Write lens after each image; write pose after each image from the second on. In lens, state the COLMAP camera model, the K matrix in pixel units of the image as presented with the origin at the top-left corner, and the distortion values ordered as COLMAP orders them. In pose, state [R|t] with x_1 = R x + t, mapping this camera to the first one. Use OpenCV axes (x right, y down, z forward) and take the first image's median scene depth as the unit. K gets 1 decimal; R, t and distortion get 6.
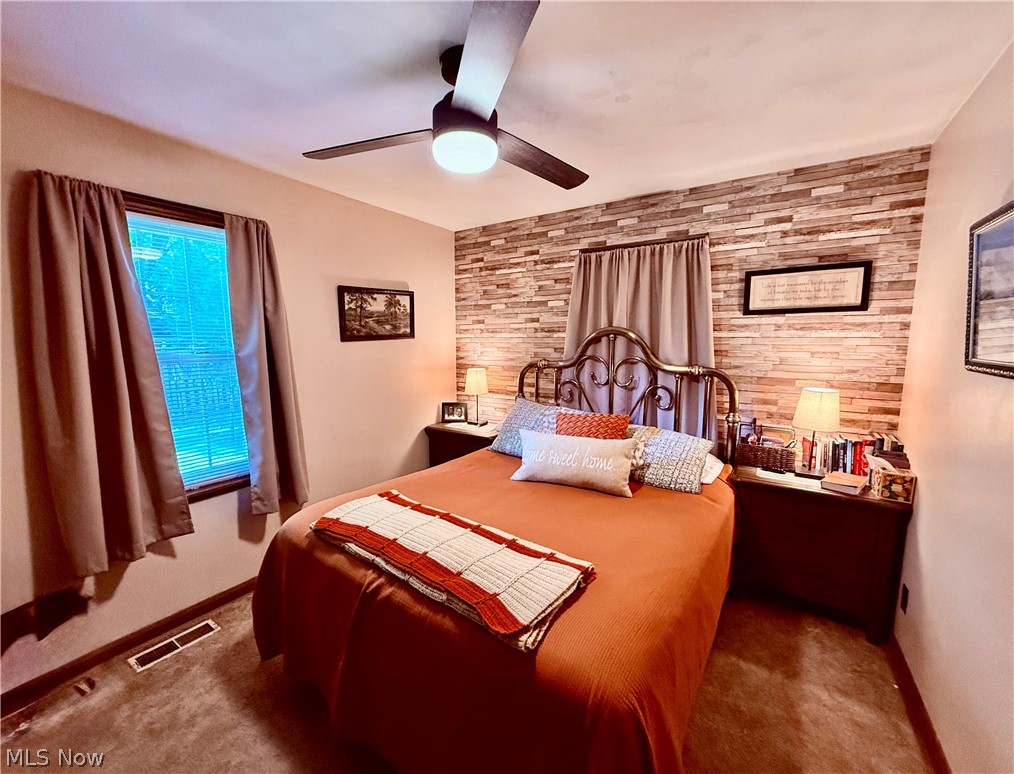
lens RADIAL K [[405.9, 0, 507.0], [0, 405.9, 387.0], [0, 0, 1]] dist [-0.000345, -0.000068]
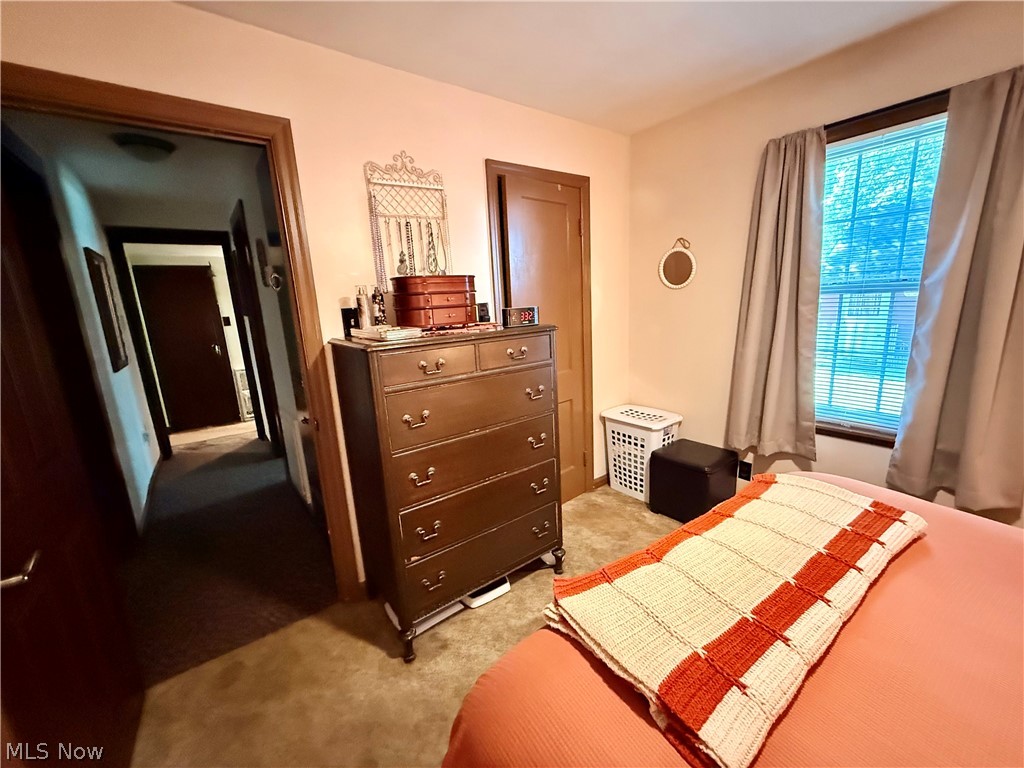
lens RADIAL K [[417.3, 0, 512.0], [0, 417.3, 384.0], [0, 0, 1]] dist [0.013523, -0.000083]
pose [[-0.325239, 0.212430, -0.921463, 0.281594], [-0.065736, 0.967005, 0.246131, -0.028333], [0.943344, 0.140625, -0.300543, 0.386891]]
